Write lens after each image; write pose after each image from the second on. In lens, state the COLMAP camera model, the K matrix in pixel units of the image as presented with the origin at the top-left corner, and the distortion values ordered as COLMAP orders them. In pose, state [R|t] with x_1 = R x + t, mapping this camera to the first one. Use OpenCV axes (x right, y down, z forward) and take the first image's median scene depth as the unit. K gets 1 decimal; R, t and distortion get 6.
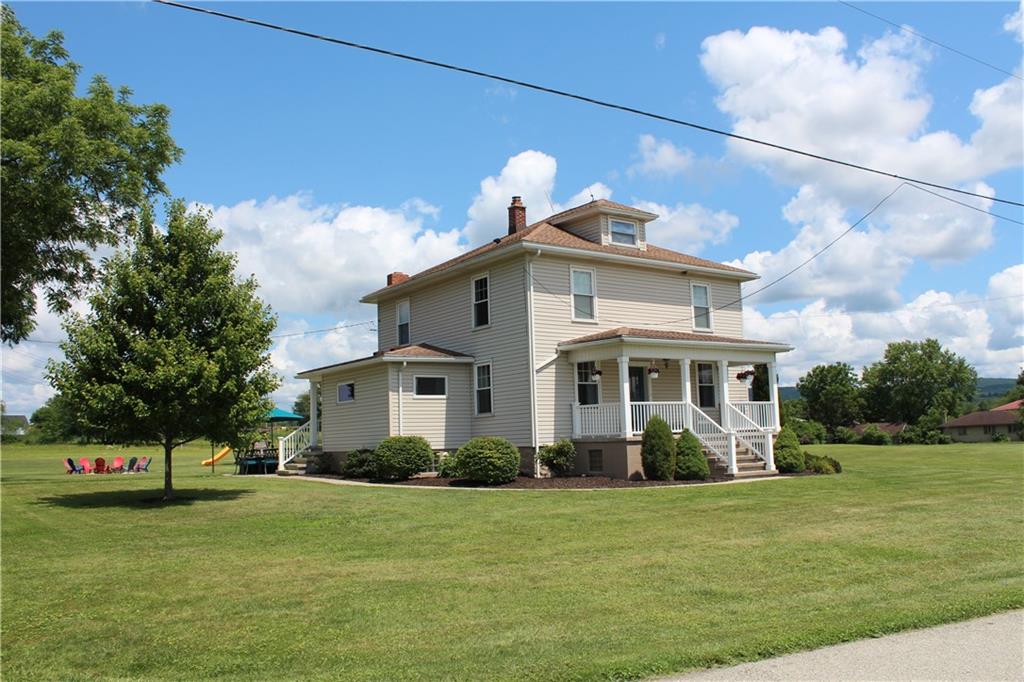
lens RADIAL K [[838.9, 0, 513.4], [0, 838.9, 386.3], [0, 0, 1]] dist [-0.007184, -0.001102]
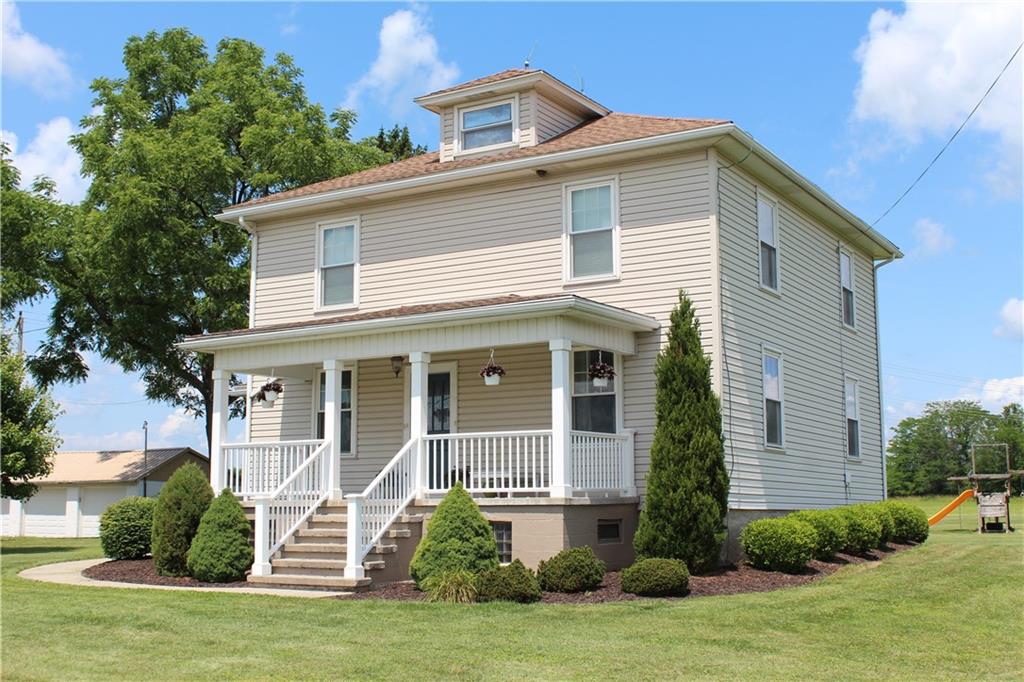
lens RADIAL K [[1220.5, 0, 511.0], [0, 1220.5, 385.7], [0, 0, 1]] dist [-0.098088, 0.010690]
pose [[0.403545, -0.062650, -0.912813, 0.869080], [0.052479, 0.997595, -0.045268, 0.022818], [0.913454, -0.029635, 0.405862, 0.703215]]
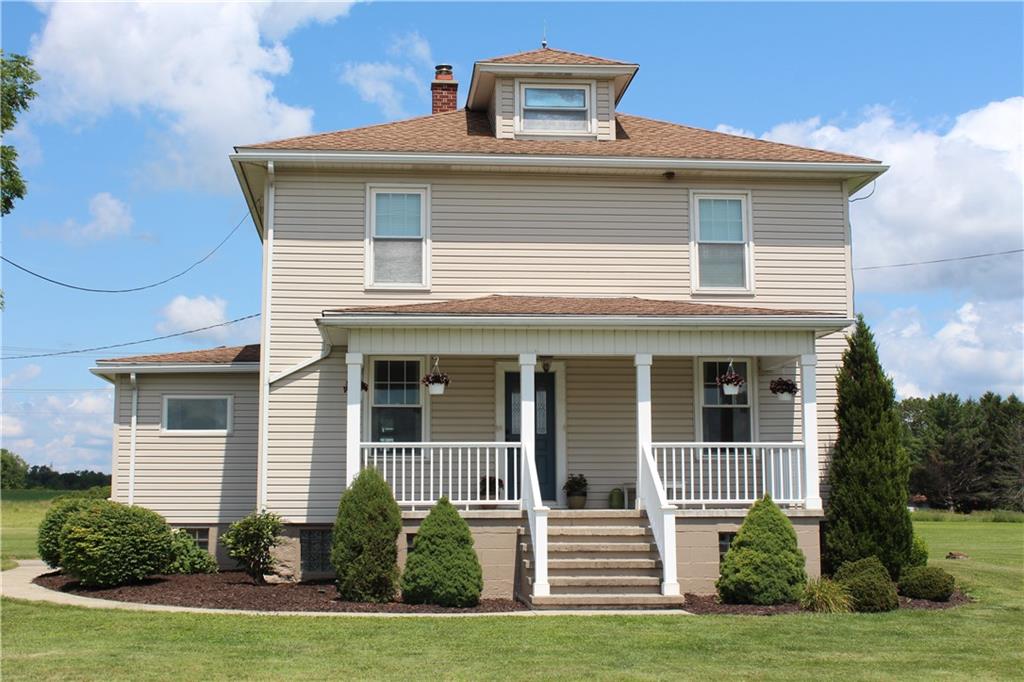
lens RADIAL K [[1416.3, 0, 512.0], [0, 1416.3, 341.0], [0, 0, 1]] dist [-0.092860, -0.023310]
pose [[0.859107, -0.034975, -0.510599, 0.552733], [0.008150, 0.998471, -0.054680, 0.004115], [0.511731, 0.042815, 0.858078, 0.263513]]
